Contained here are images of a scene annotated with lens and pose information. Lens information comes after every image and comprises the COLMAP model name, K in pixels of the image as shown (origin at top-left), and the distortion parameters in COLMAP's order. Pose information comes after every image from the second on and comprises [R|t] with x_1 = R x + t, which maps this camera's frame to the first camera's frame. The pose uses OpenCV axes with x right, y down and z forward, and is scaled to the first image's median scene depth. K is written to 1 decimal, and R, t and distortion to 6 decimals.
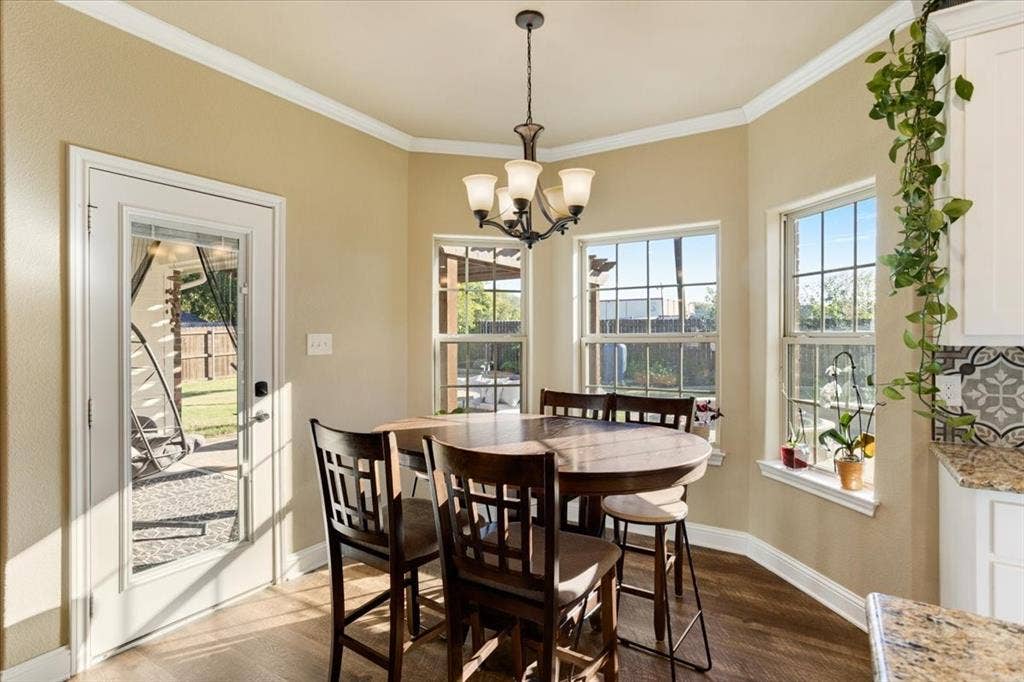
lens RADIAL K [[529.5, 0, 505.7], [0, 529.5, 343.4], [0, 0, 1]] dist [0.008704, 0.012095]
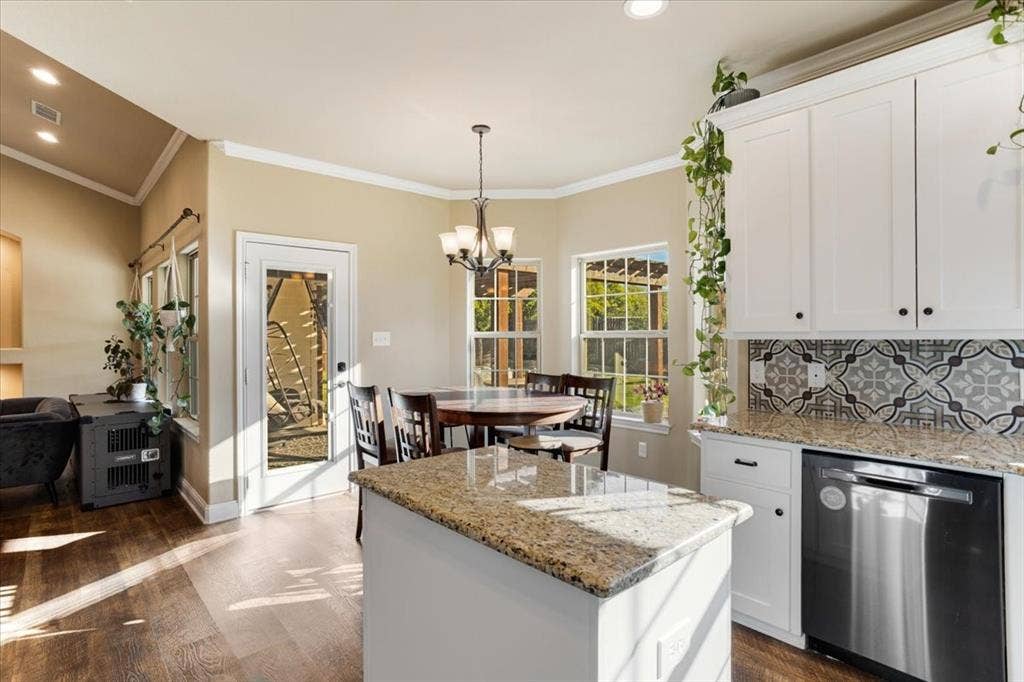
lens RADIAL K [[529.5, 0, 518.6], [0, 529.5, 340.0], [0, 0, 1]] dist [0.008704, 0.012095]
pose [[0.969864, -0.001134, -0.243643, 0.316086], [0.002398, 0.999985, 0.004889, -0.001978], [0.243634, -0.005326, 0.969853, -0.295286]]
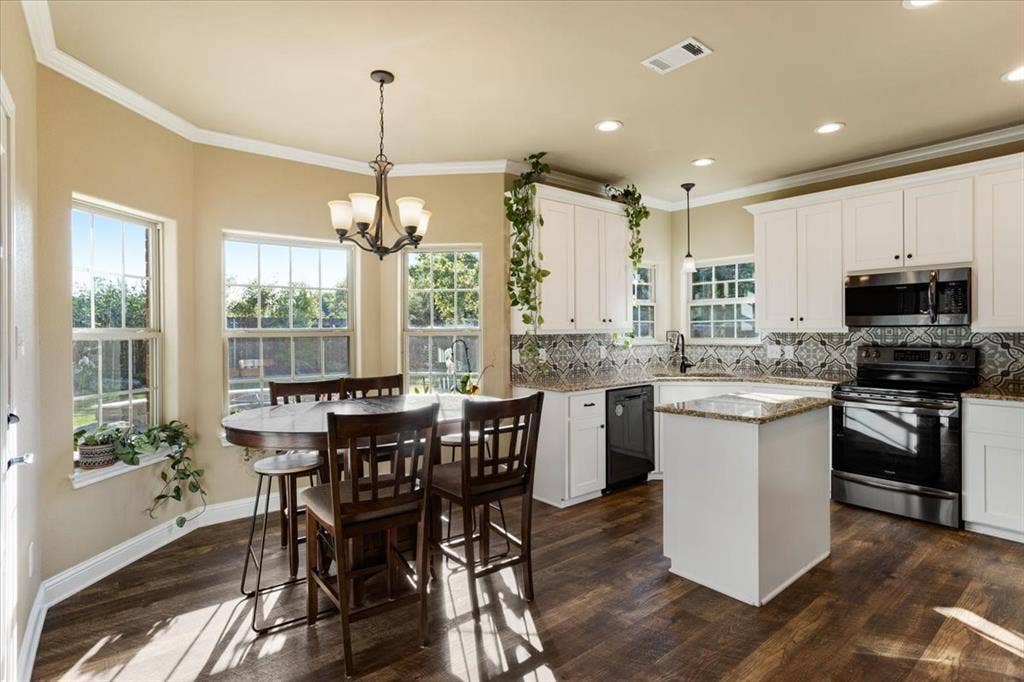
lens RADIAL K [[529.5, 0, 520.3], [0, 529.5, 335.2], [0, 0, 1]] dist [0.008704, 0.012095]
pose [[0.285916, -0.005281, 0.958240, -1.006807], [0.016681, 0.999861, 0.000533, 0.003353], [-0.958109, 0.015832, 0.285965, 0.380003]]
